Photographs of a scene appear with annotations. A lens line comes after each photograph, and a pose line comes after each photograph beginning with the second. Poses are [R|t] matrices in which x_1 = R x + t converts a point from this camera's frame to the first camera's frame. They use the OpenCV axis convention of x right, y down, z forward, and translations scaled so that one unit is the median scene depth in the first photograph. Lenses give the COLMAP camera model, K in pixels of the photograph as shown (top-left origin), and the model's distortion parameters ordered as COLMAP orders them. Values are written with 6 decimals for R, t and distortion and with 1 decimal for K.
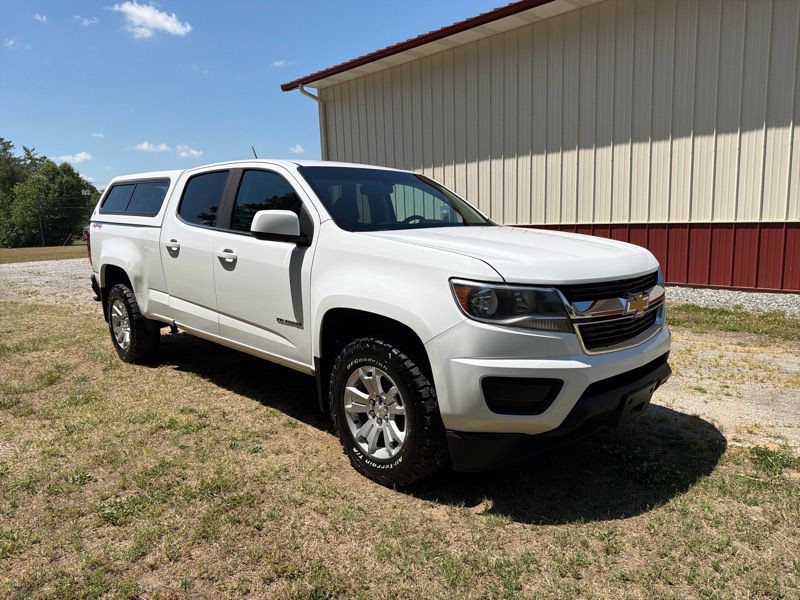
lens RADIAL K [[564.5, 0, 405.4], [0, 564.5, 301.1], [0, 0, 1]] dist [0.036025, -0.048092]
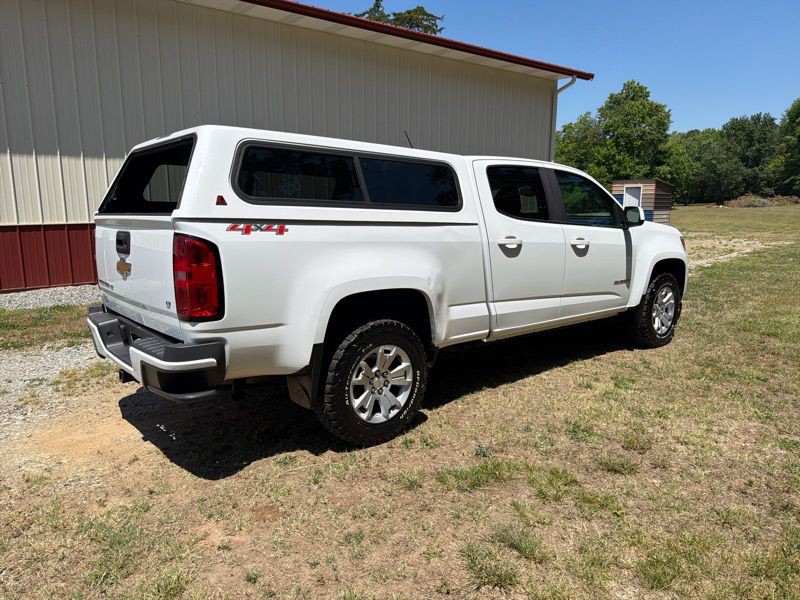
lens RADIAL K [[564.5, 0, 401.1], [0, 564.5, 302.9], [0, 0, 1]] dist [0.036025, -0.048092]
pose [[0.068656, -0.149496, 0.986376, -2.193701], [0.153910, 0.978459, 0.137584, -0.256400], [-0.985697, 0.142367, 0.090186, 1.825484]]
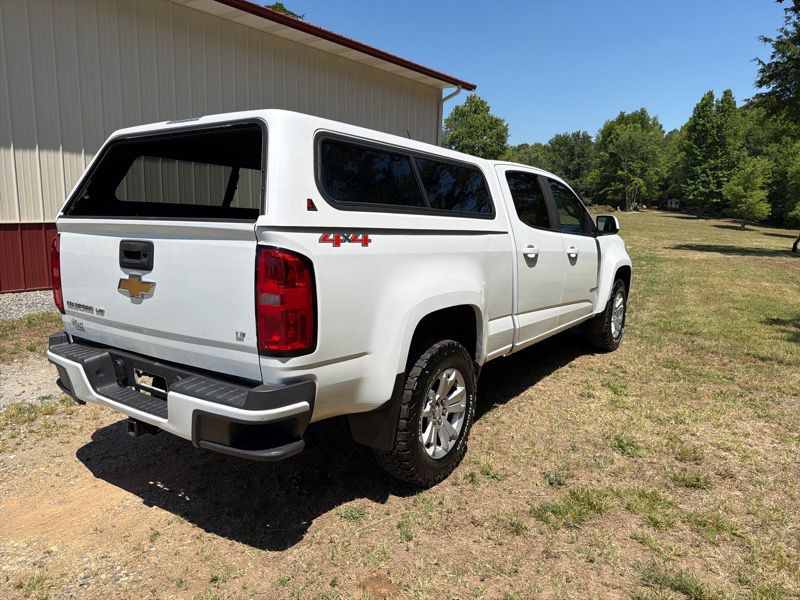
lens RADIAL K [[564.5, 0, 396.8], [0, 564.5, 303.4], [0, 0, 1]] dist [0.036025, -0.048092]
pose [[-0.185487, -0.143807, 0.972067, -2.023481], [0.138901, 0.975463, 0.170814, -0.327544], [-0.972780, 0.166705, -0.160961, 2.235180]]
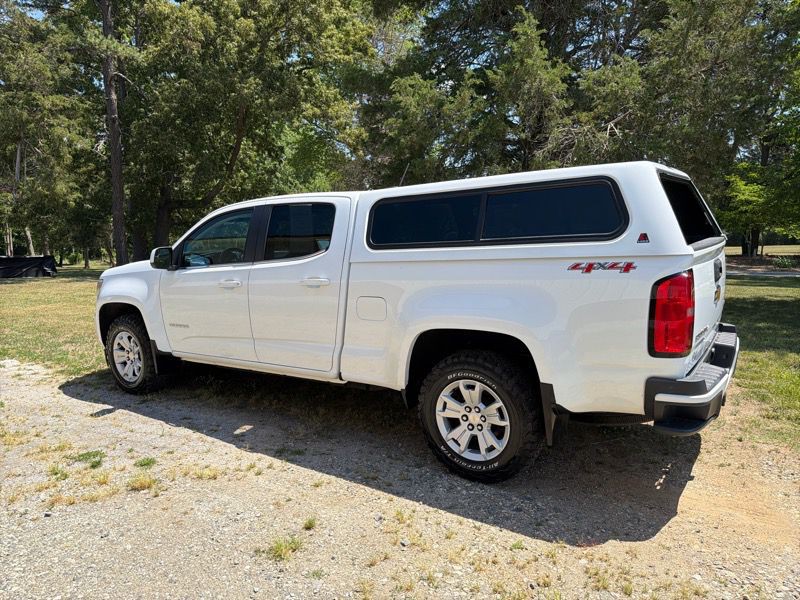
lens RADIAL K [[564.5, 0, 397.6], [0, 564.5, 302.7], [0, 0, 1]] dist [0.036025, -0.048092]
pose [[-0.982056, 0.070365, -0.174969, -0.167239], [0.017730, 0.958123, 0.285807, -0.597078], [0.187752, 0.277577, -0.942178, 3.515885]]
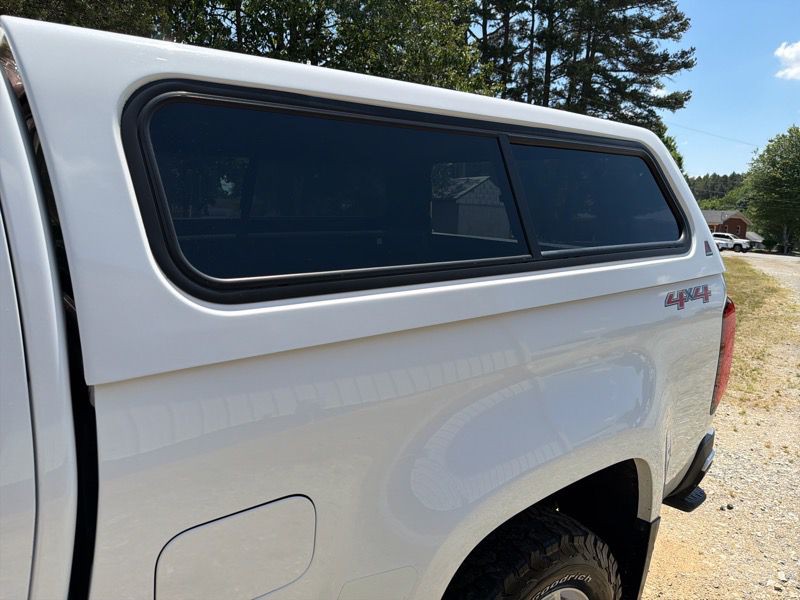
lens RADIAL K [[564.5, 0, 402.1], [0, 564.5, 306.7], [0, 0, 1]] dist [0.036025, -0.048092]
pose [[-0.096844, 0.190877, -0.976825, -0.064736], [-0.188465, 0.960166, 0.206306, -0.415930], [0.977293, 0.204077, -0.057012, 2.309490]]
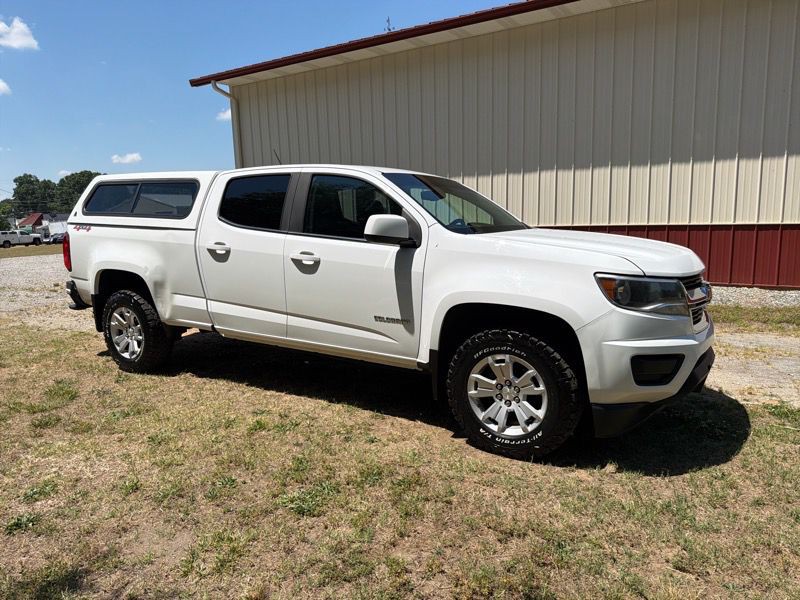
lens RADIAL K [[564.5, 0, 402.5], [0, 564.5, 300.5], [0, 0, 1]] dist [0.036025, -0.048092]
pose [[0.972505, -0.031094, 0.230797, -0.541544], [0.031667, 0.999498, 0.001225, 0.001358], [-0.230719, 0.006117, 0.973001, -0.051115]]
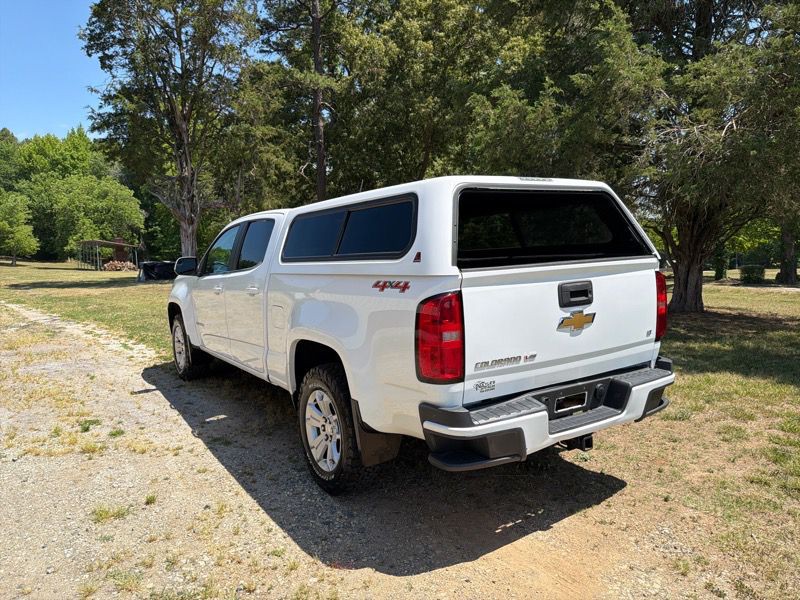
lens RADIAL K [[564.5, 0, 399.7], [0, 564.5, 300.8], [0, 0, 1]] dist [0.036025, -0.048092]
pose [[-0.980549, 0.021663, 0.195074, -0.935458], [0.070828, 0.965975, 0.248747, -0.580416], [-0.183048, 0.257725, -0.948721, 3.551586]]
